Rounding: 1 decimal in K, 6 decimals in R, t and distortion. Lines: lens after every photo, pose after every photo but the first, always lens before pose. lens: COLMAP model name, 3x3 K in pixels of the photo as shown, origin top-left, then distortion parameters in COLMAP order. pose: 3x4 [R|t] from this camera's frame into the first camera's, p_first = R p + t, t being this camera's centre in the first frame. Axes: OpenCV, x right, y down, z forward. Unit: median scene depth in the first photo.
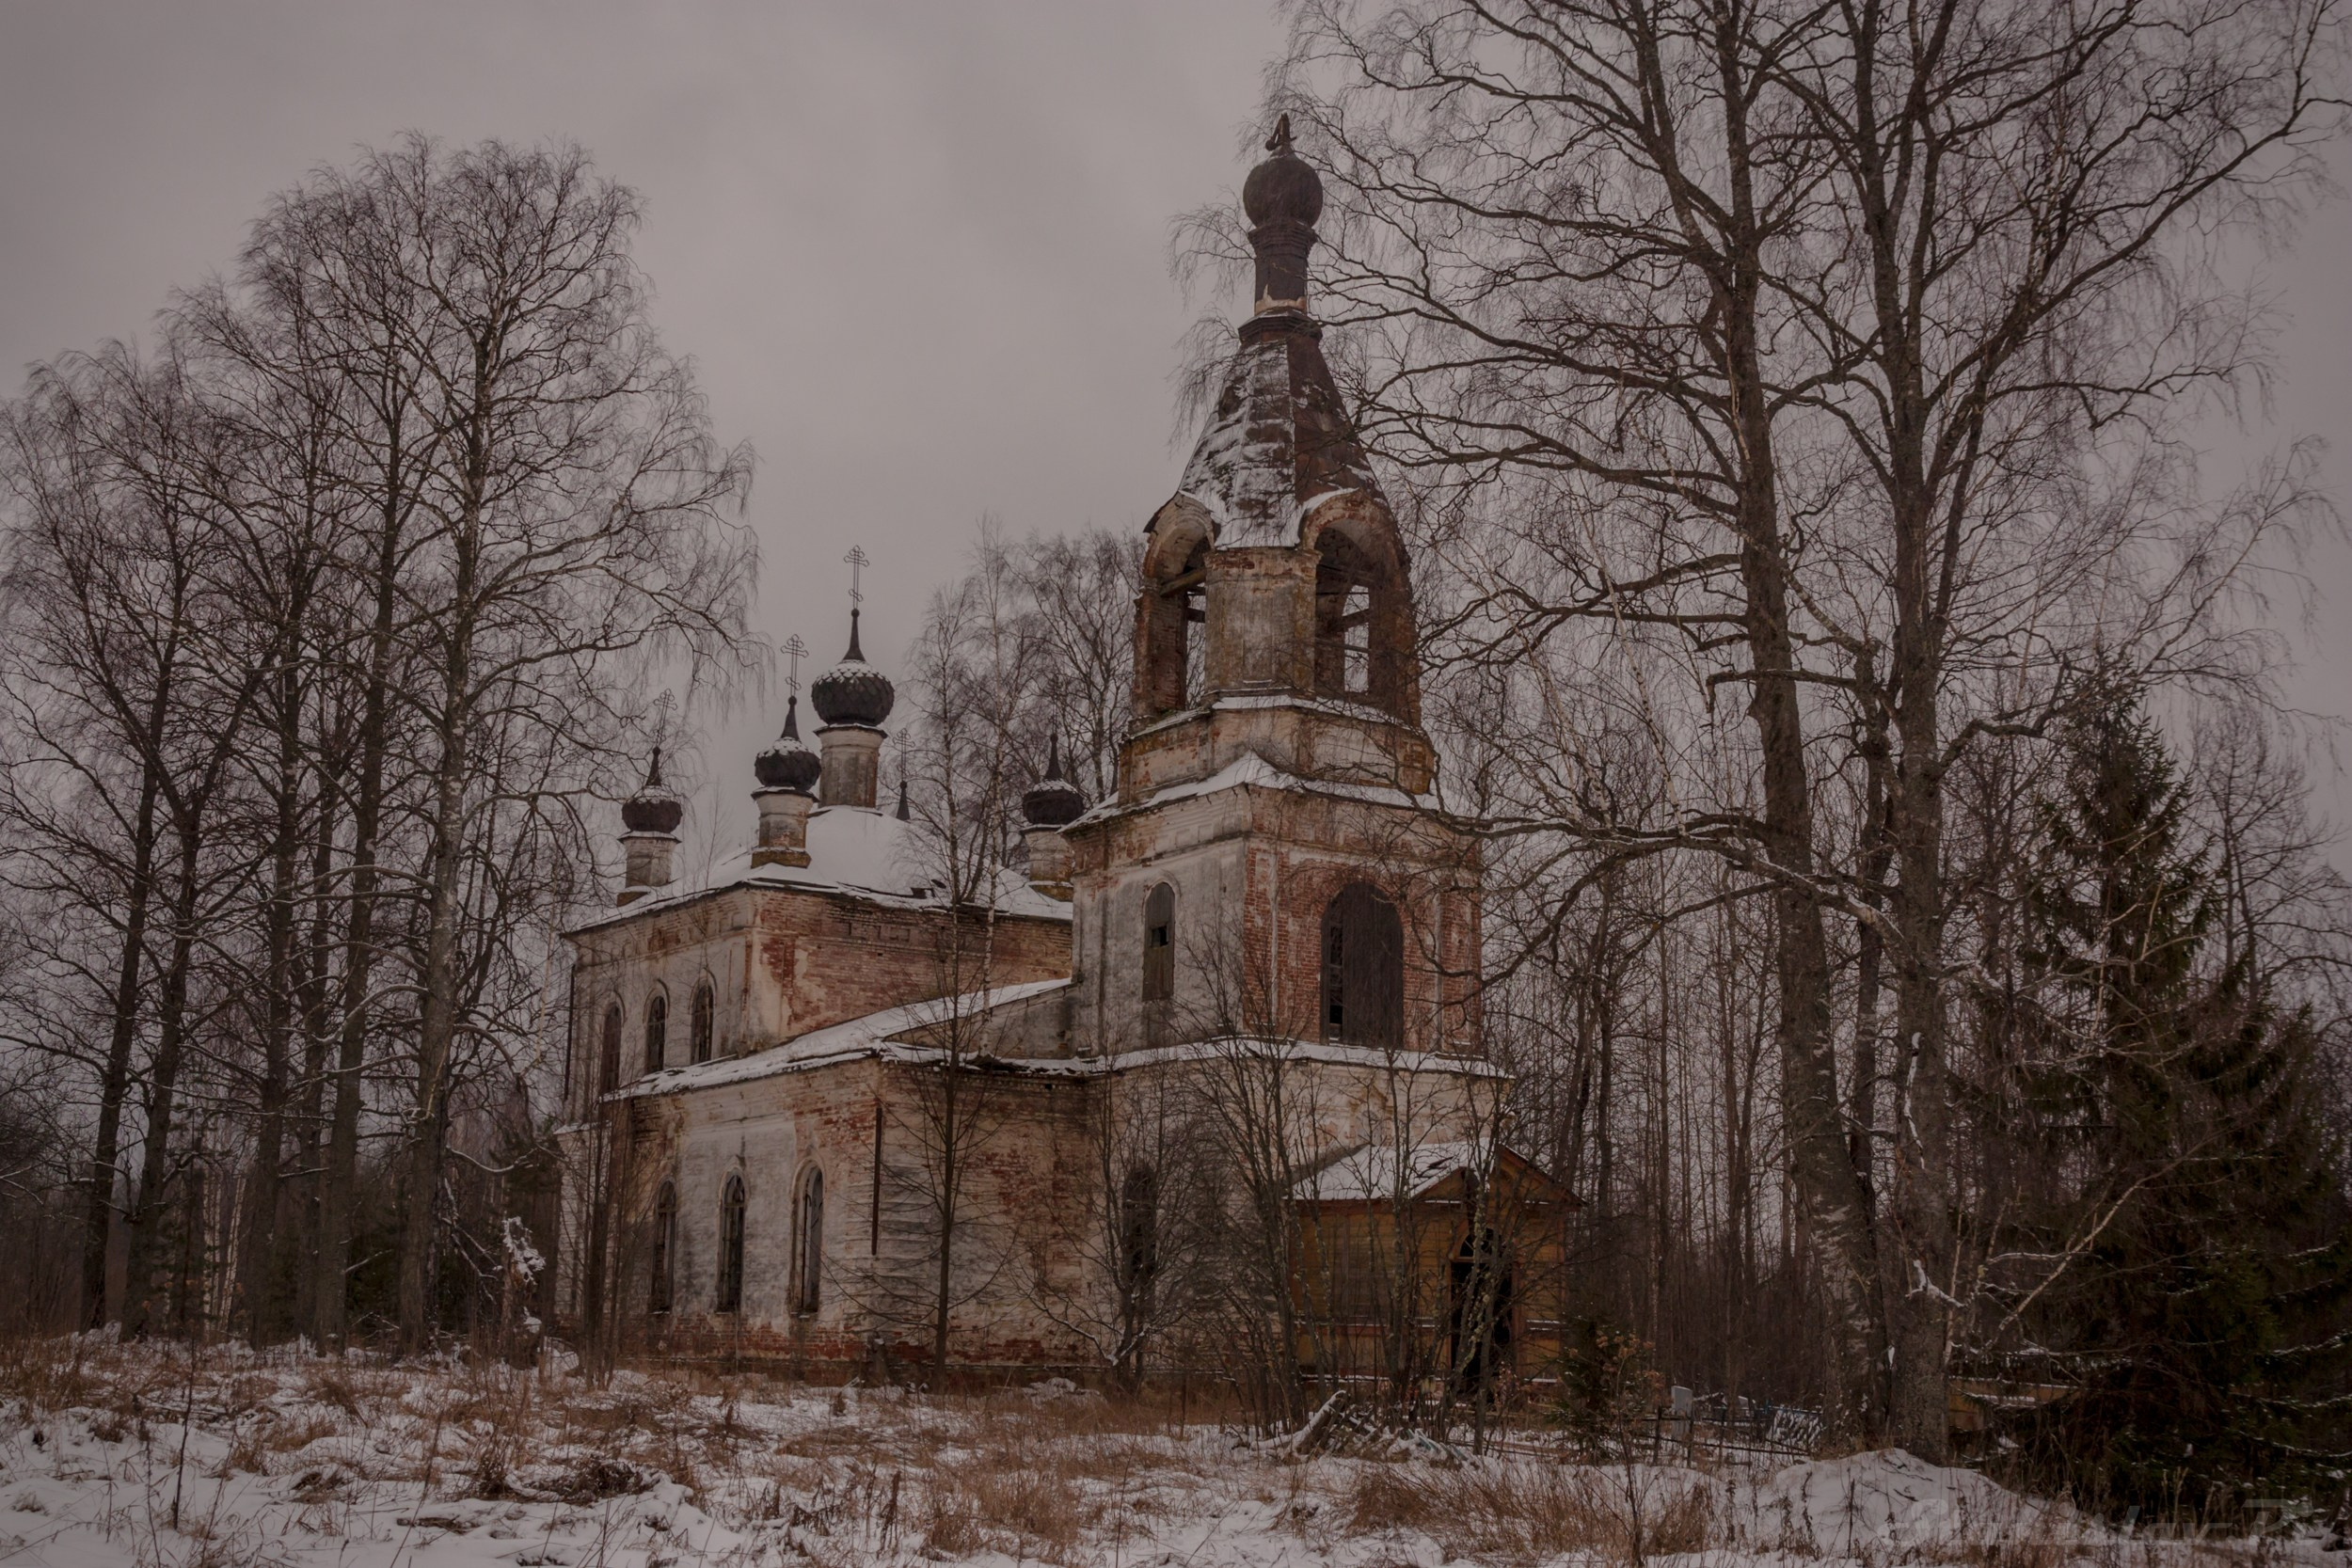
lens RADIAL K [[2985.8, 0, 1176.0], [0, 2985.8, 784.0], [0, 0, 1]] dist [0.001938, -0.014310]
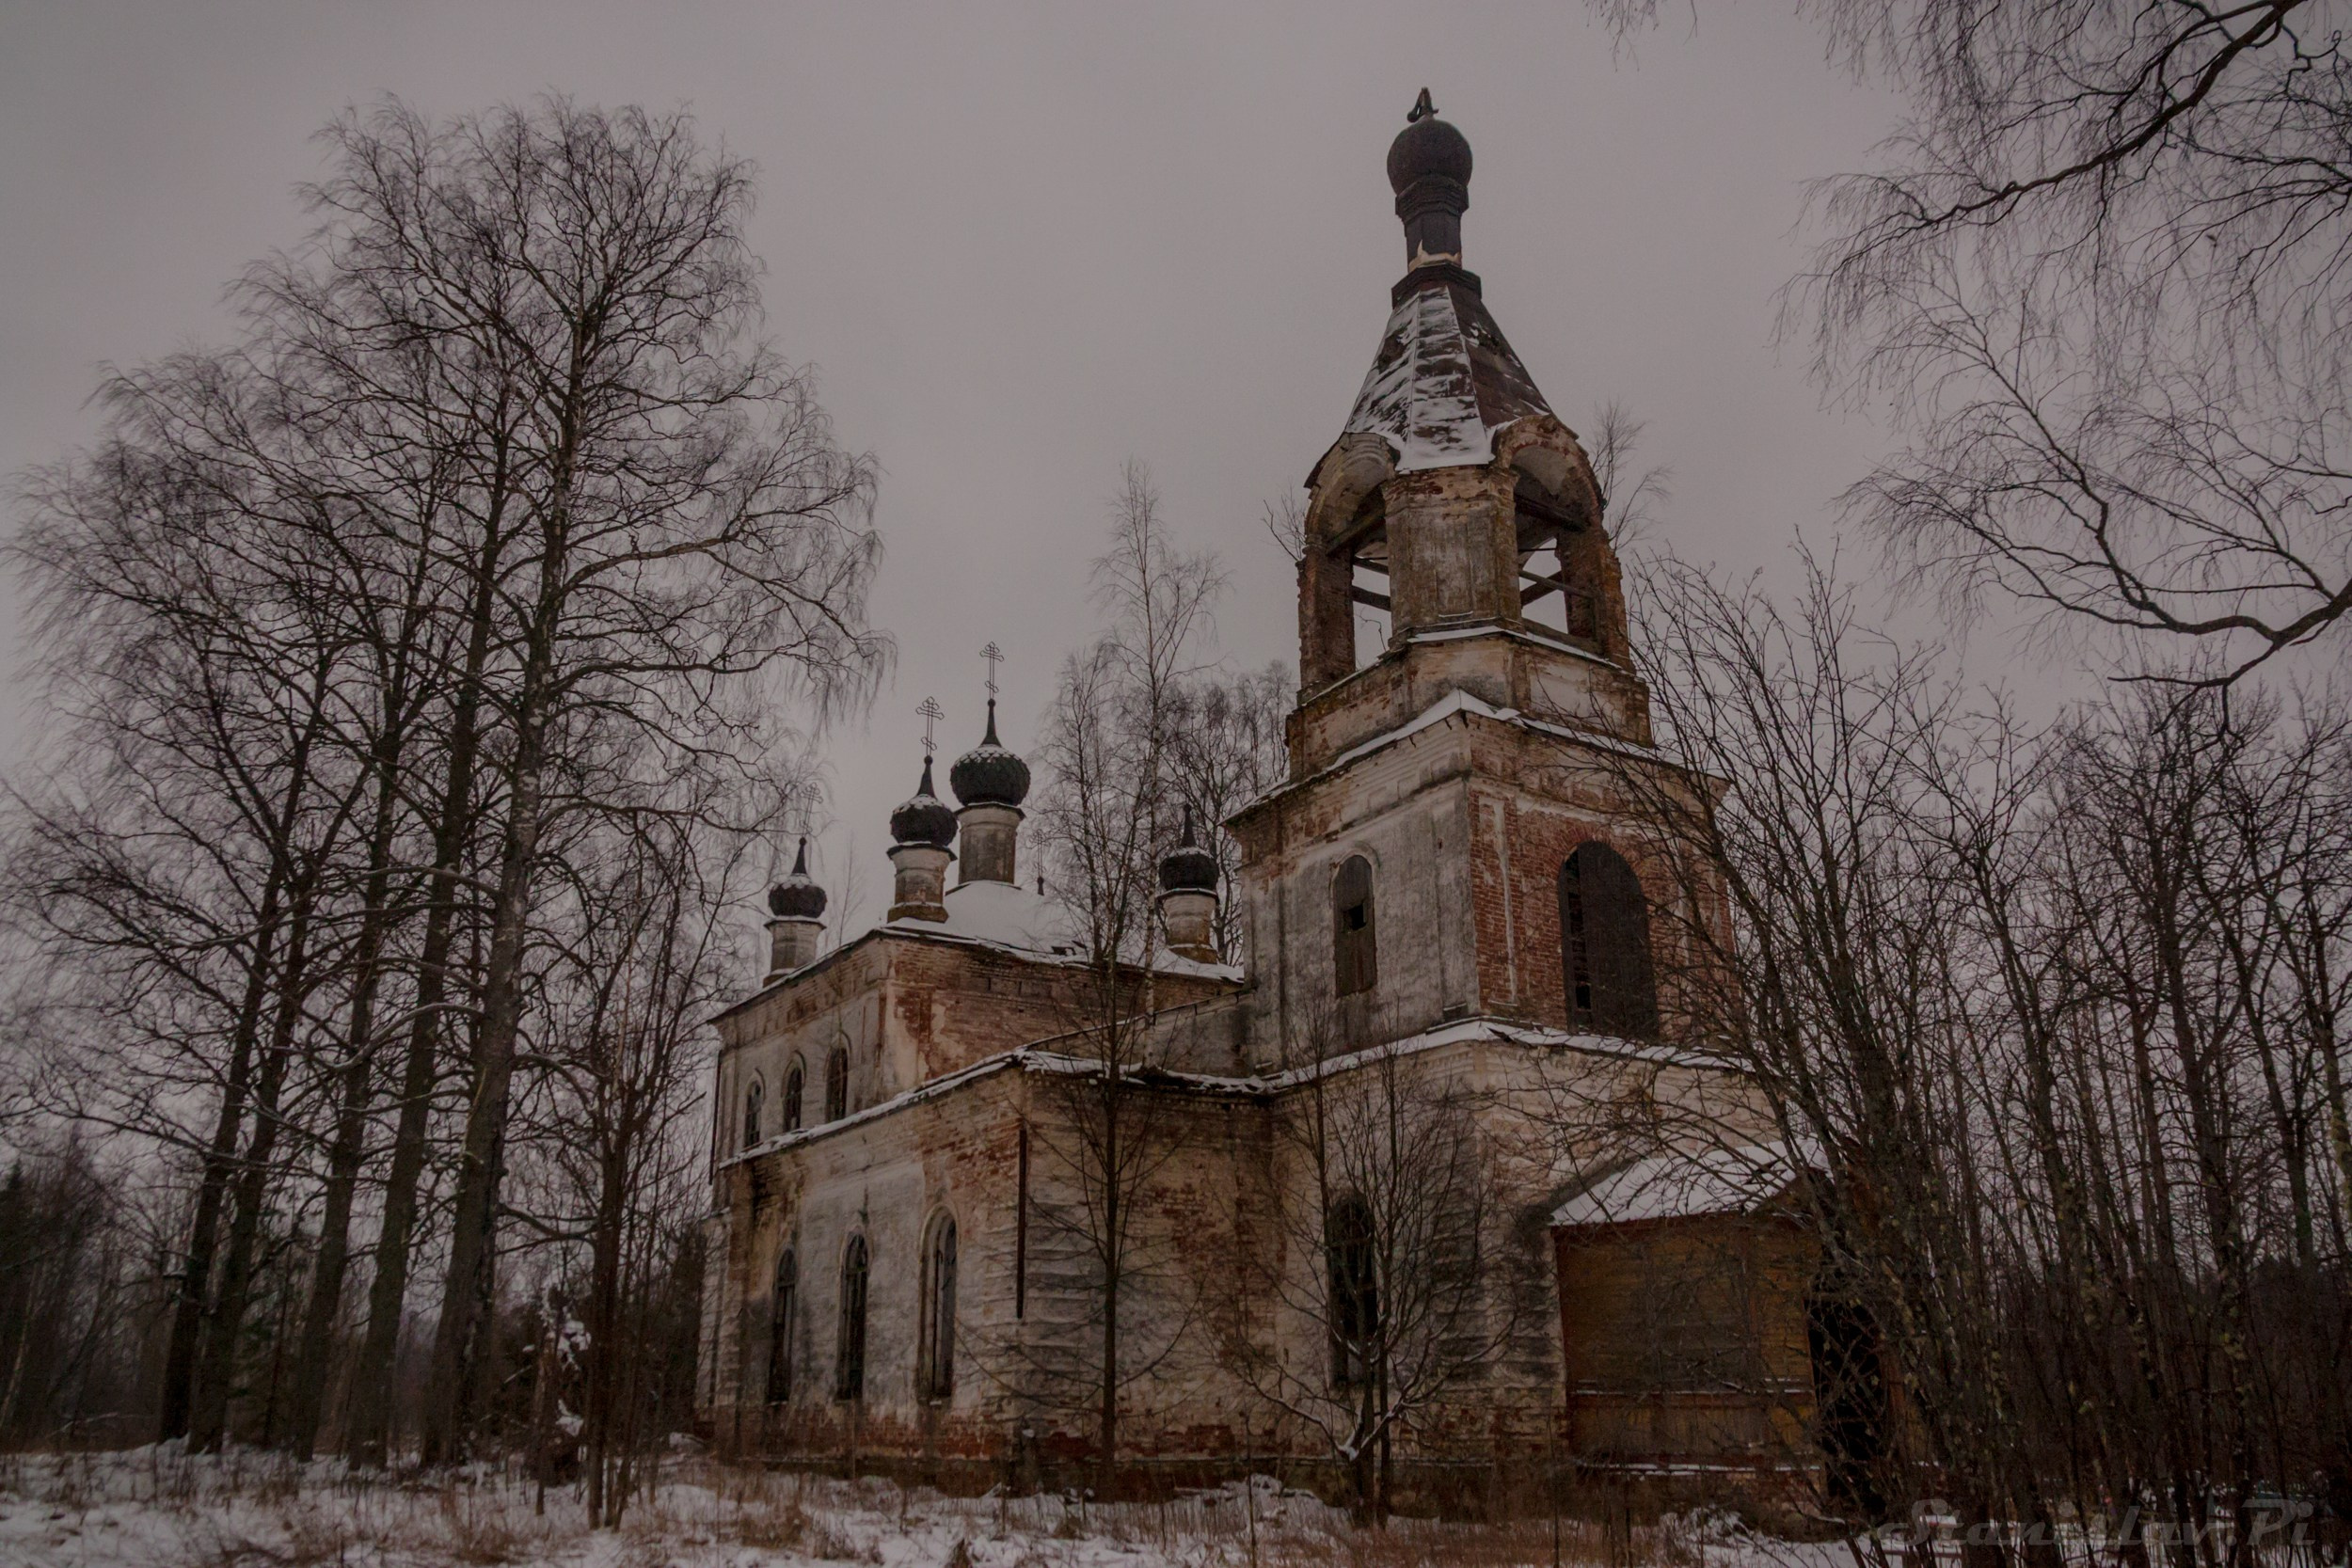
lens RADIAL K [[1824.1, 0, 1176.0], [0, 1824.1, 784.0], [0, 0, 1]] dist [-0.004817, 0.000052]
pose [[0.999416, -0.032771, -0.009726, -0.047591], [0.030975, 0.988525, -0.147850, 0.085044], [0.014460, 0.147462, 0.988962, 0.473135]]
